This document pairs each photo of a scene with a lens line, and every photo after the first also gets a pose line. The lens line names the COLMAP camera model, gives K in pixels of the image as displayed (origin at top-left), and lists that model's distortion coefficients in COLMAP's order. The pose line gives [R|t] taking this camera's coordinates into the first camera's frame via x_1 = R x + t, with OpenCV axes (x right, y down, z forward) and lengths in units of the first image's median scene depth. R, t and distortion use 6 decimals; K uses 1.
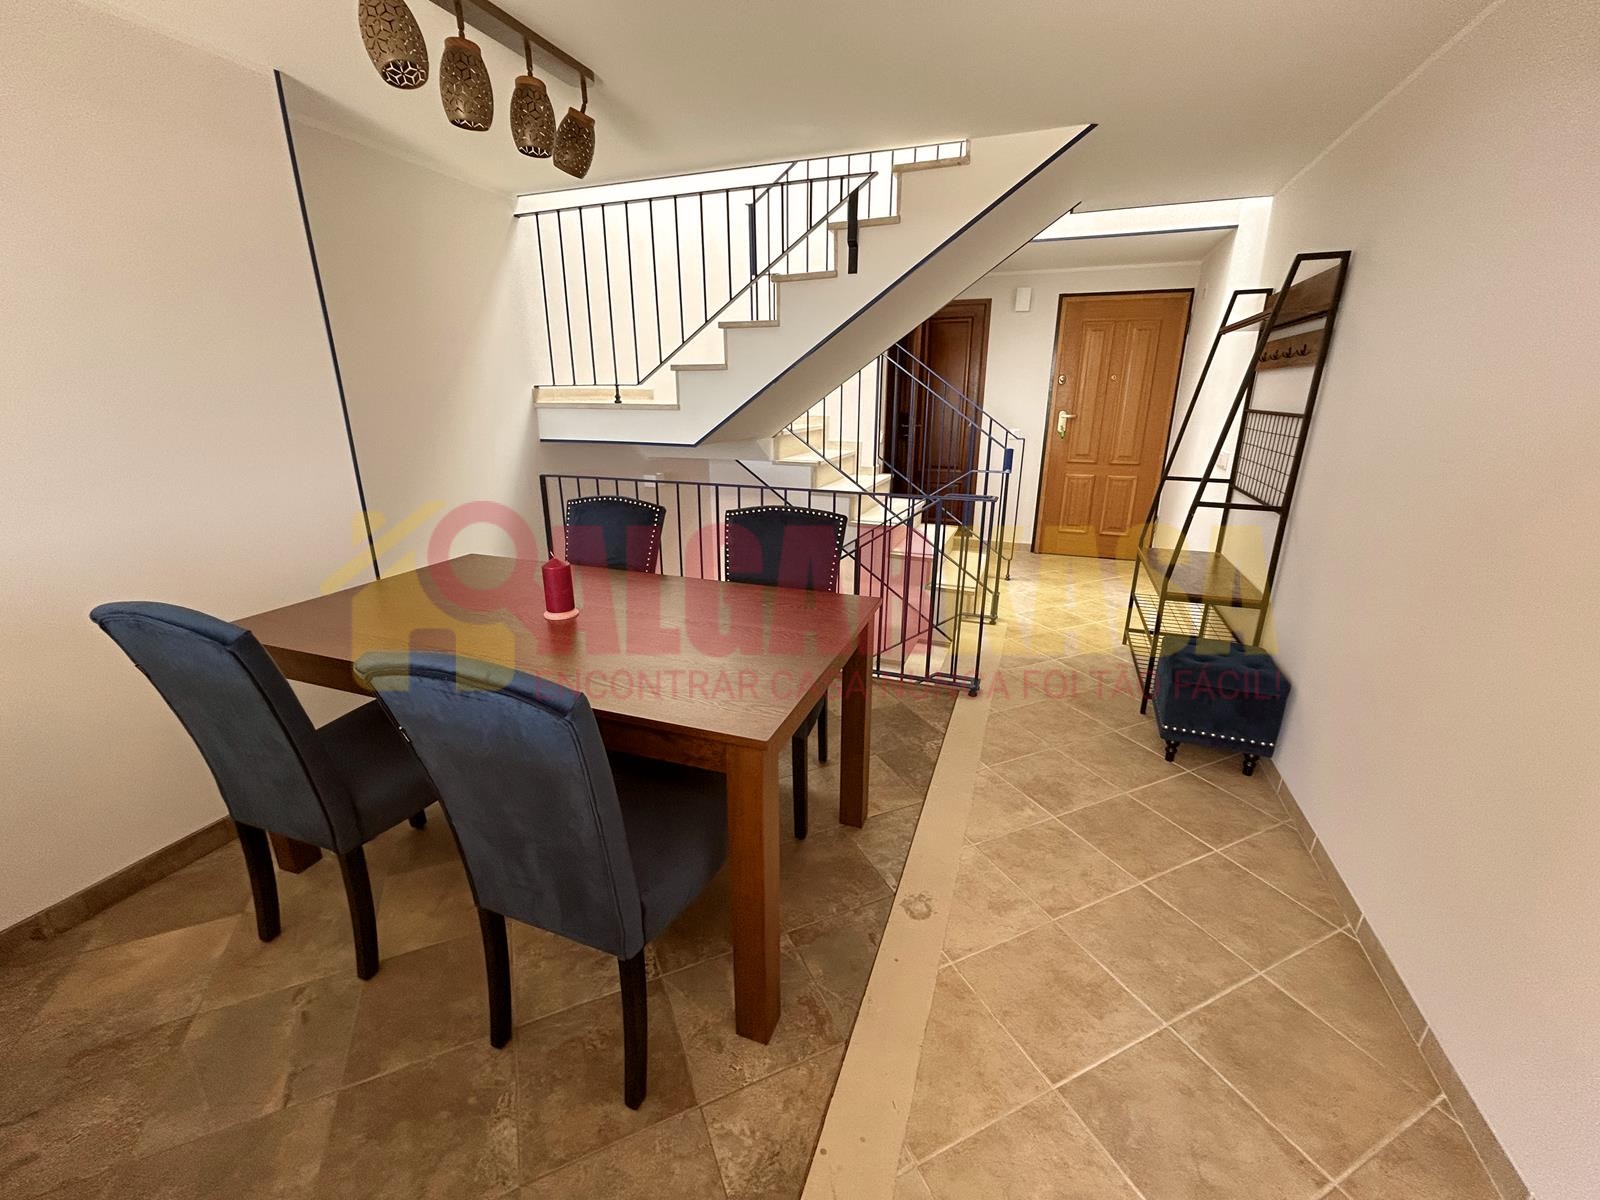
lens RADIAL K [[650.6, 0, 797.2], [0, 650.6, 599.1], [0, 0, 1]] dist [-0.001541, 0.000317]
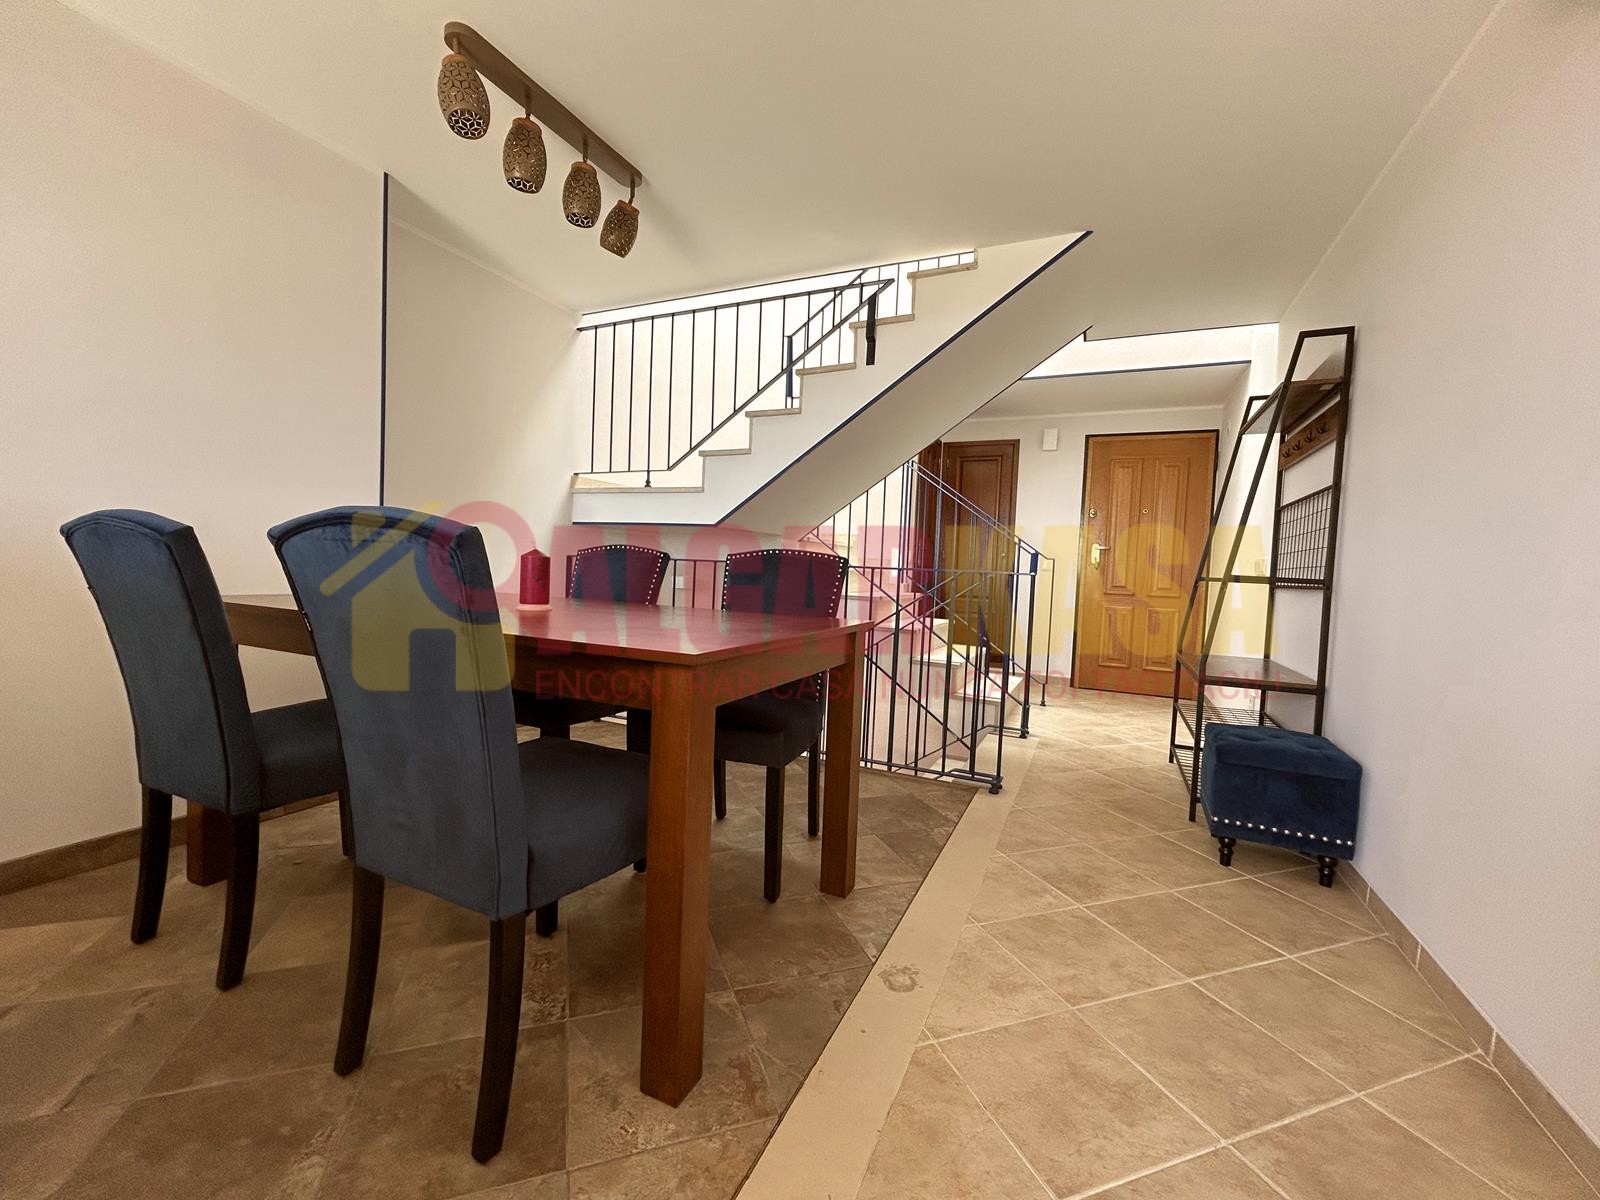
lens RADIAL K [[650.6, 0, 797.2], [0, 650.6, 599.1], [0, 0, 1]] dist [-0.001541, 0.000317]
pose [[0.995991, 0.044940, -0.077344, 0.083905], [-0.063424, 0.964509, -0.256321, 0.196282], [0.063080, 0.260198, 0.963492, 0.079793]]
